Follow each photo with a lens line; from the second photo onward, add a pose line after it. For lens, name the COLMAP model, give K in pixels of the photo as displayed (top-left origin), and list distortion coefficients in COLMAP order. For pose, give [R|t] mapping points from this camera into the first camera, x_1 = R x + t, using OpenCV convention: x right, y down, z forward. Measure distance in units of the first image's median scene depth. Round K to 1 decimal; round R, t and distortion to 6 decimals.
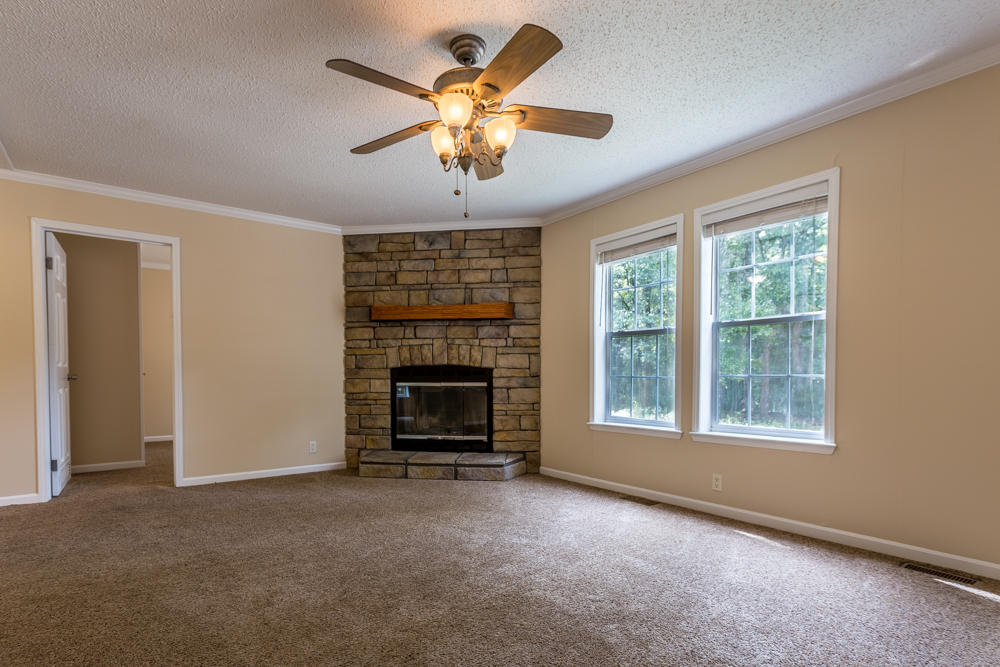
lens RADIAL K [[486.4, 0, 463.5], [0, 486.4, 382.4], [0, 0, 1]] dist [-0.000825, 0.000132]
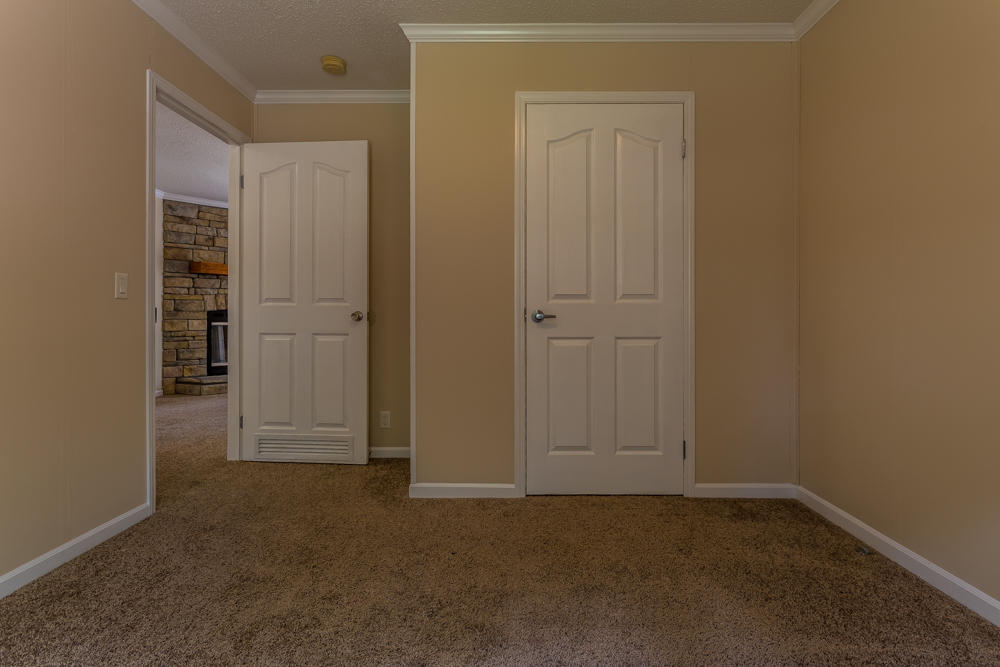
lens RADIAL K [[485.1, 0, 495.4], [0, 485.1, 315.0], [0, 0, 1]] dist [-0.000899, -0.000314]
pose [[0.579806, 0.008844, 0.814707, -0.770779], [0.010272, 0.999782, -0.018163, 0.012142], [-0.814690, 0.018900, 0.579589, -0.359933]]
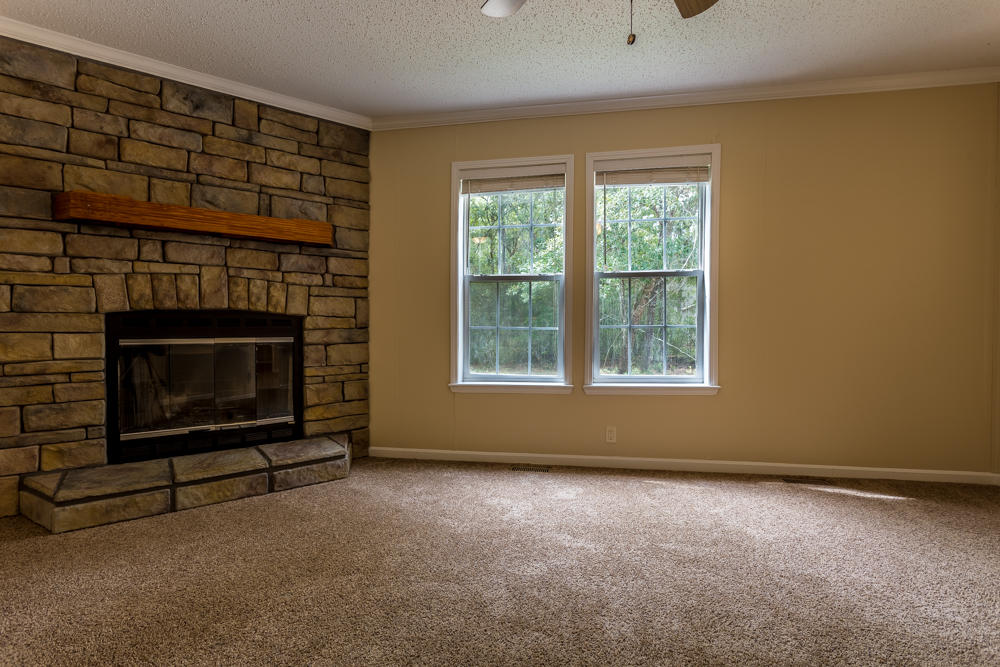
lens RADIAL K [[478.4, 0, 491.4], [0, 478.4, 329.9], [0, 0, 1]] dist [0.001875, 0.001007]
pose [[0.706852, -0.003248, 0.707354, -0.231187], [0.011500, 0.999910, -0.006901, -0.001825], [-0.707268, 0.013013, 0.706826, 0.331243]]
